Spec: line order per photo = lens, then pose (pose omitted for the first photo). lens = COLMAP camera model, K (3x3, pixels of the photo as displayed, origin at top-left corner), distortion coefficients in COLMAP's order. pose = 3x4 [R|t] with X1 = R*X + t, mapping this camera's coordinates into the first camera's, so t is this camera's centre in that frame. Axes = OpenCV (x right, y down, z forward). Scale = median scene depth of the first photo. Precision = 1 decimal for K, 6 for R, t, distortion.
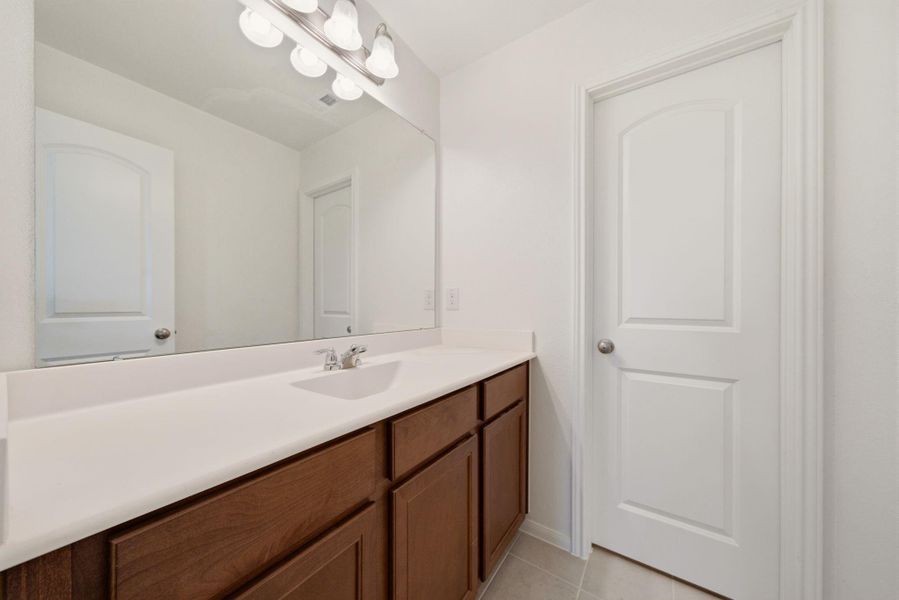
lens RADIAL K [[323.7, 0, 445.0], [0, 323.7, 304.5], [0, 0, 1]] dist [-0.008004, 0.000271]
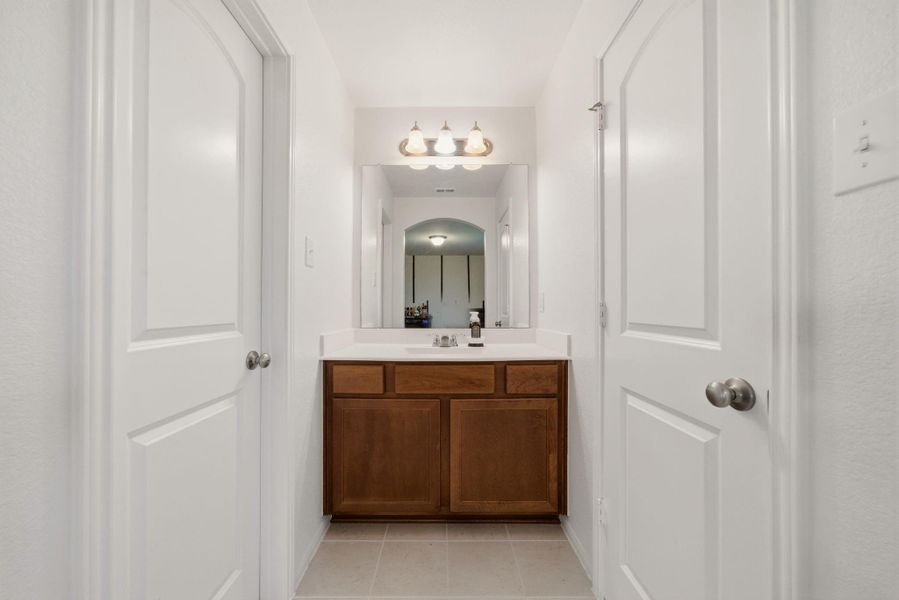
lens RADIAL K [[323.7, 0, 445.0], [0, 323.7, 304.5], [0, 0, 1]] dist [-0.008004, 0.000271]
pose [[0.507676, -0.006707, -0.861522, 1.028710], [-0.010960, 0.999839, -0.014243, 0.012201], [0.861478, 0.016673, 0.507521, 0.212427]]
